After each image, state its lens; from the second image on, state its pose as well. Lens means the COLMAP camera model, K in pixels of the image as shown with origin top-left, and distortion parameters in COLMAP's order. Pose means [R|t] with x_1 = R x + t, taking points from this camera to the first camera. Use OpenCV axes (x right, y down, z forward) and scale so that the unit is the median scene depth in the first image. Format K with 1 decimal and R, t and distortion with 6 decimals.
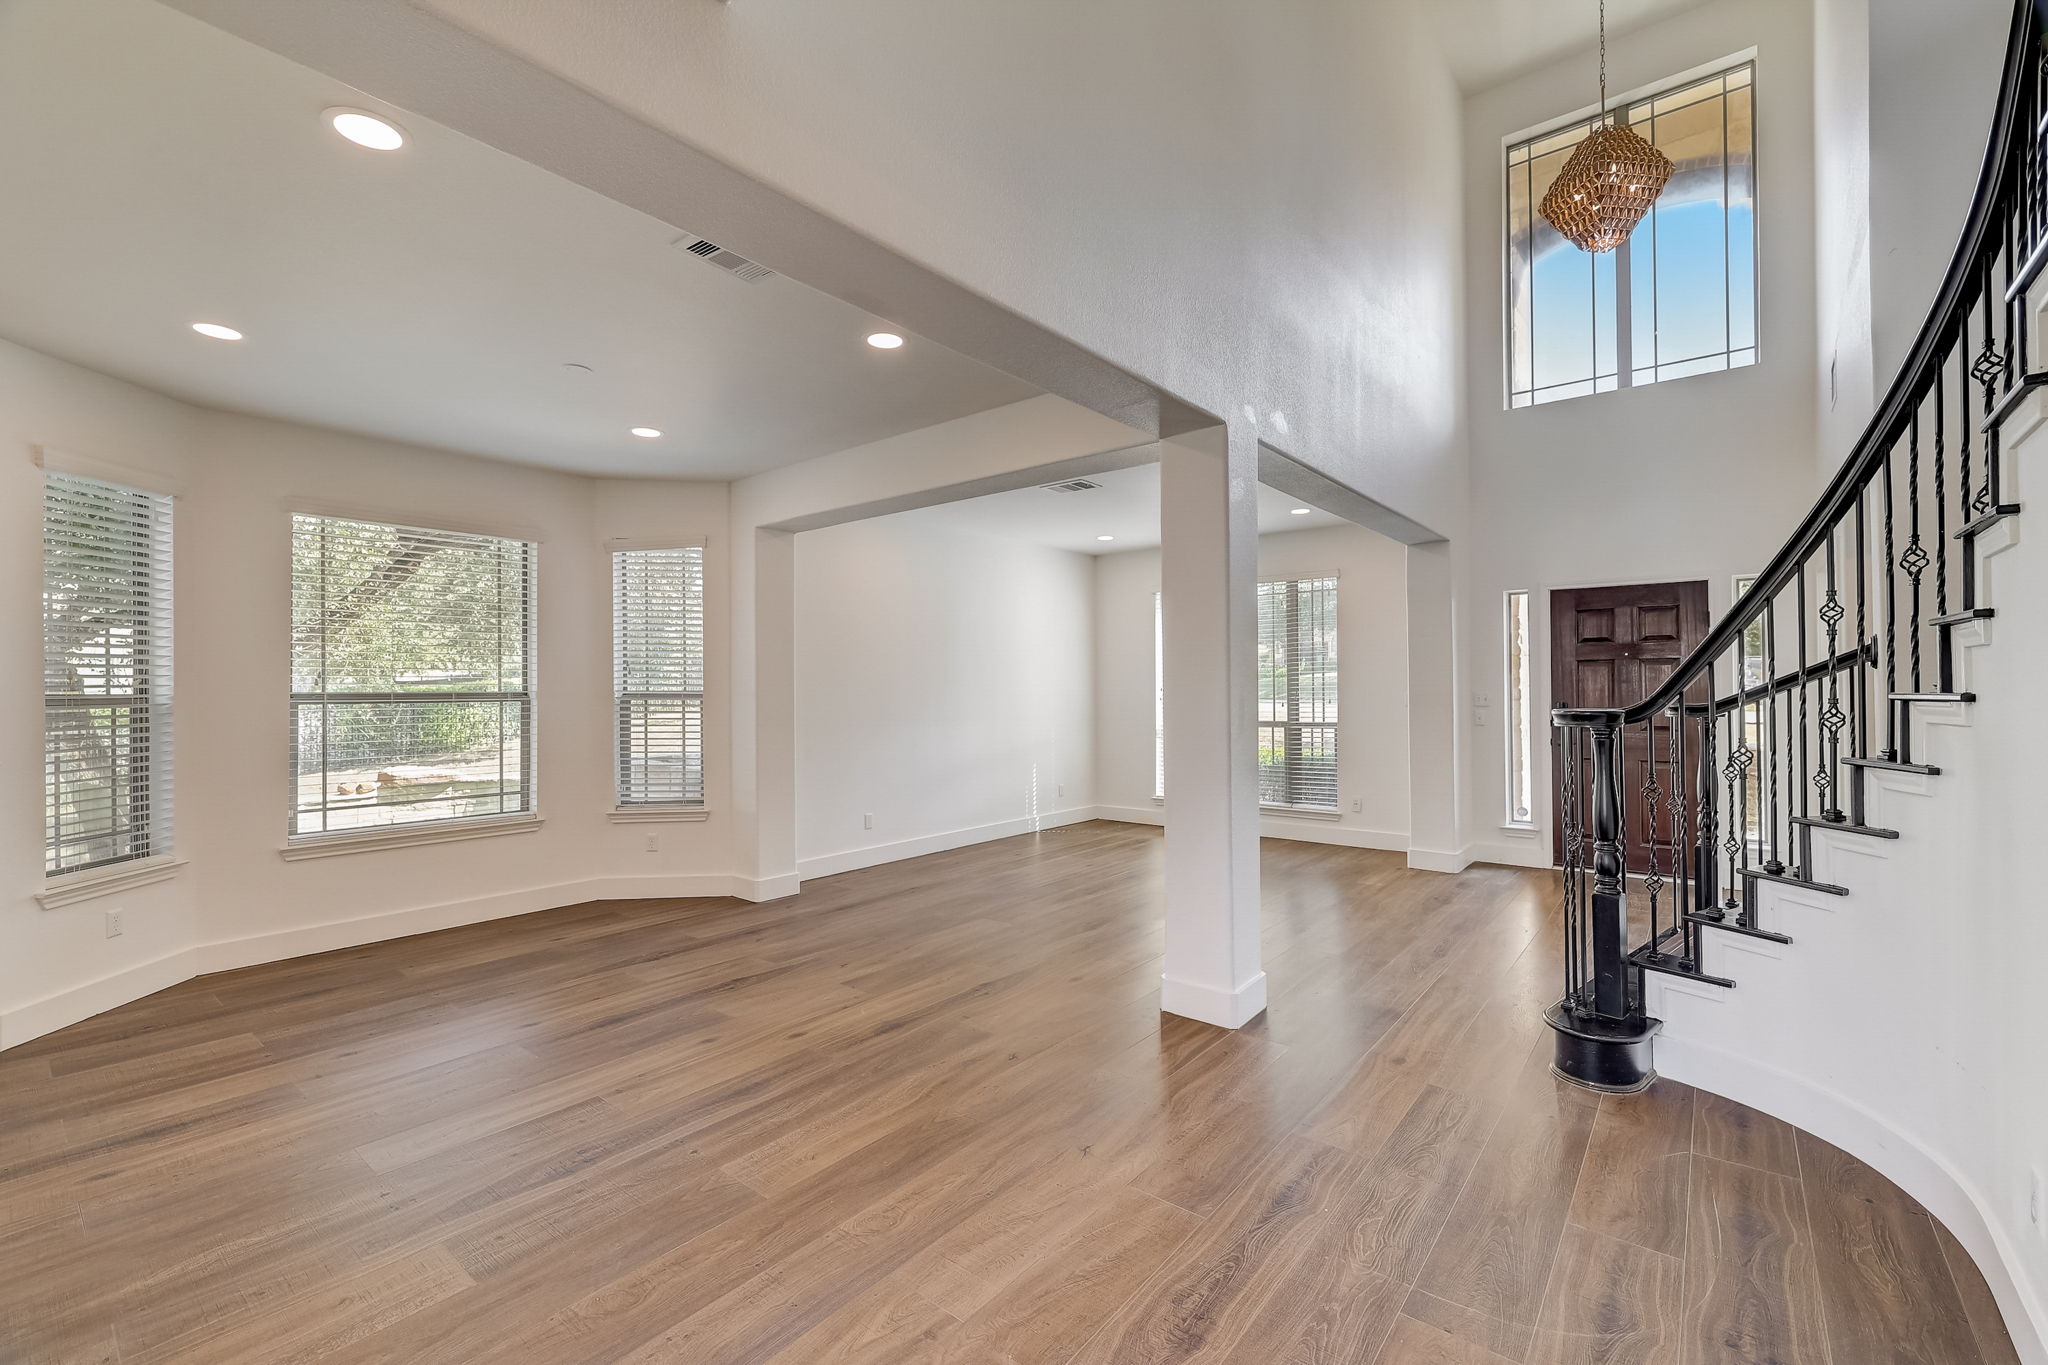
lens RADIAL K [[859.1, 0, 1021.8], [0, 859.1, 676.4], [0, 0, 1]] dist [-0.006727, -0.001082]
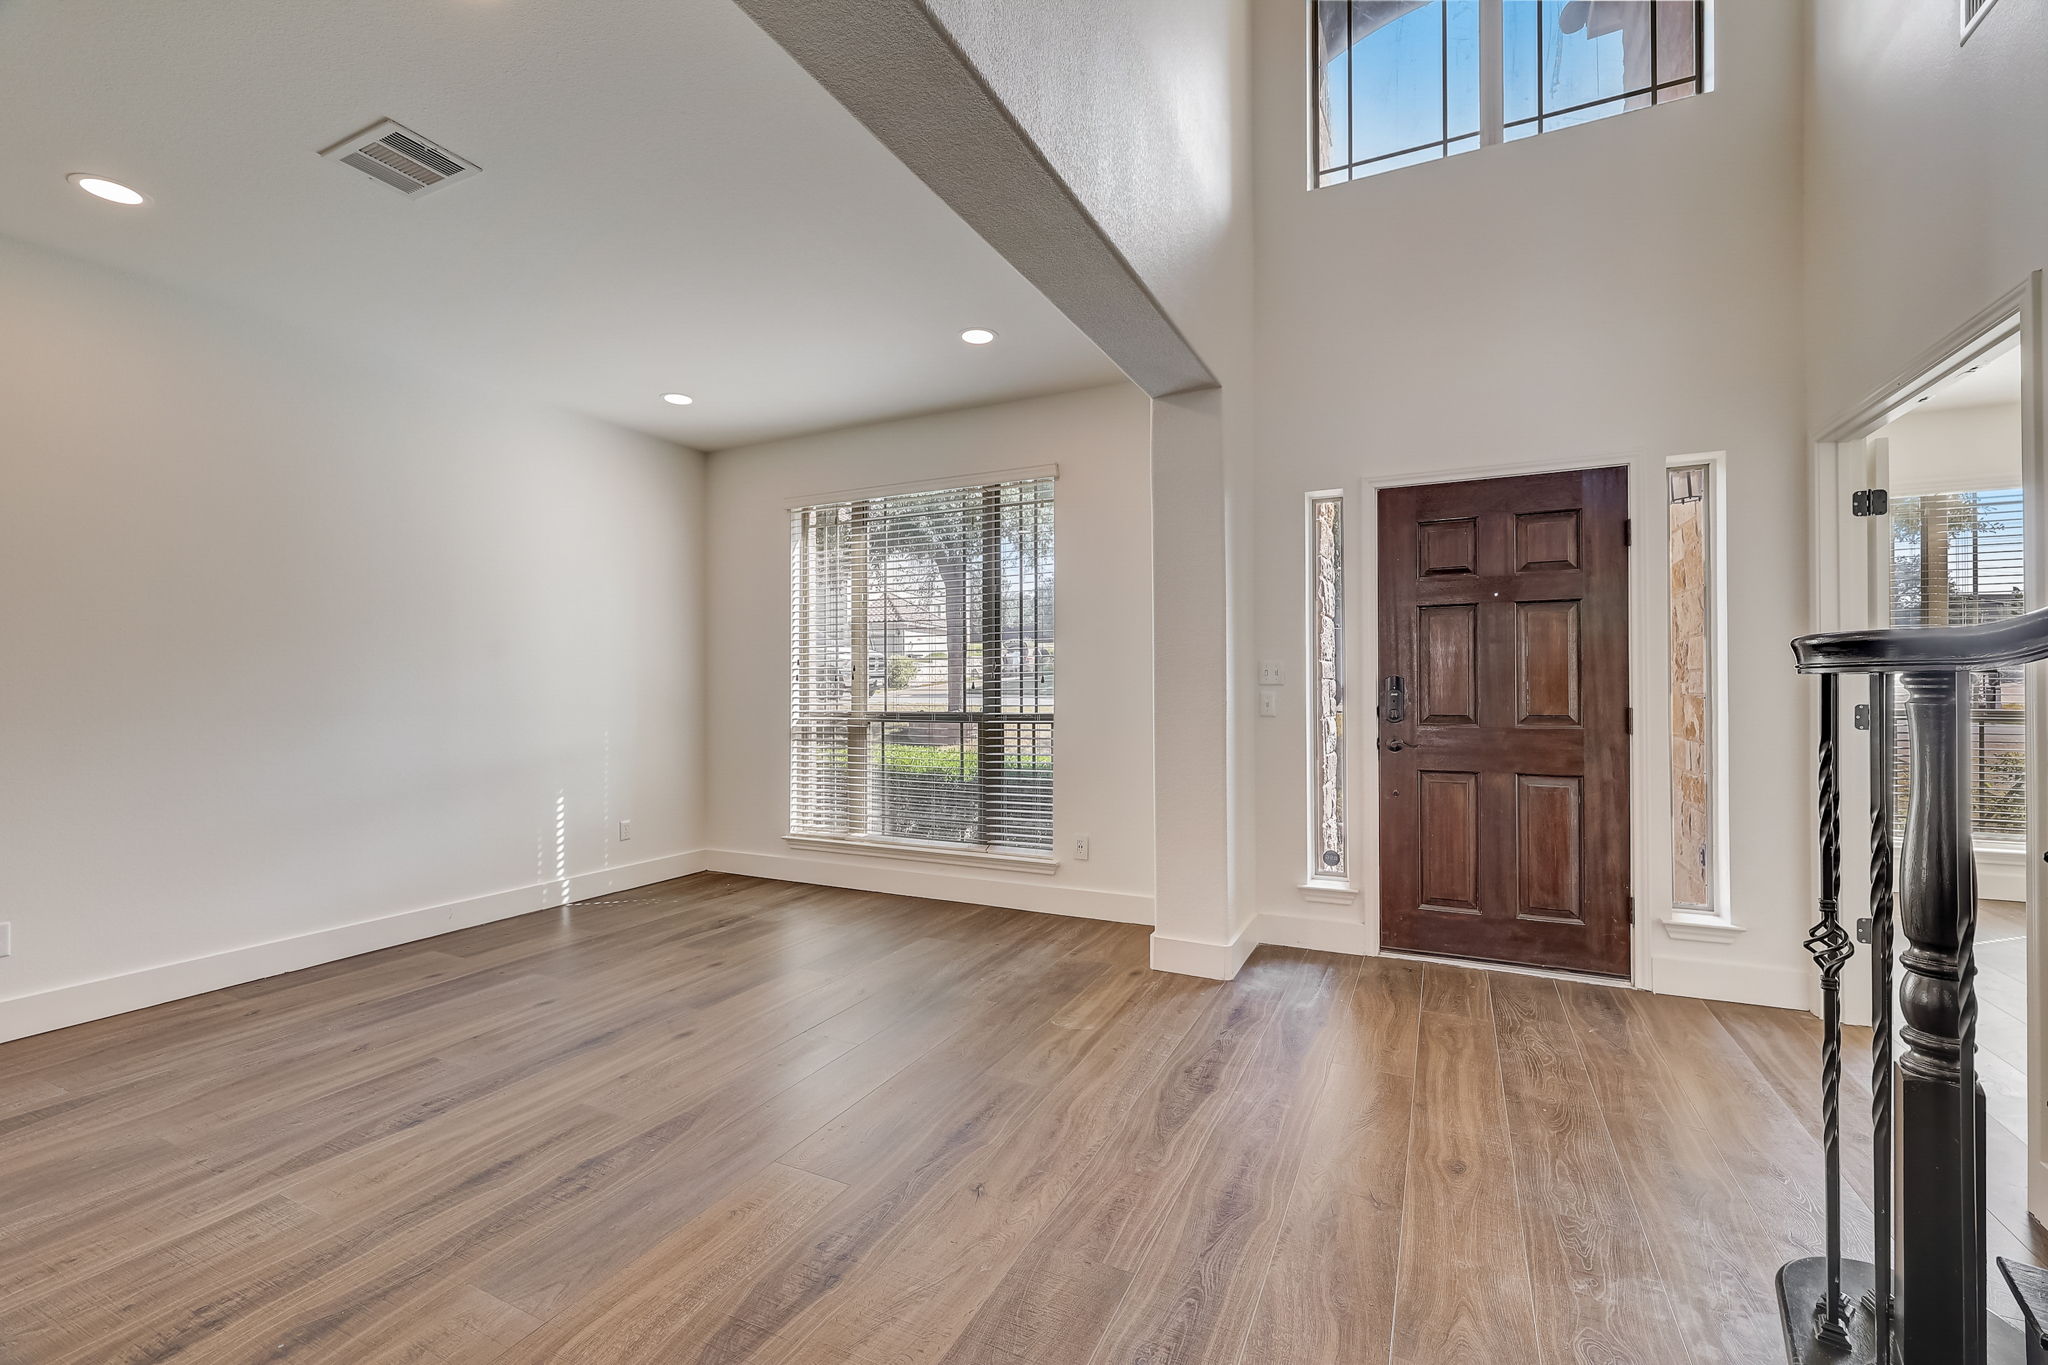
lens RADIAL K [[859.1, 0, 1031.5], [0, 859.1, 675.2], [0, 0, 1]] dist [-0.006727, -0.001082]
pose [[0.973107, 0.004437, 0.230311, 0.247771], [-0.004930, 0.999987, 0.001567, 0.029187], [-0.230301, -0.002660, 0.973116, 0.478649]]
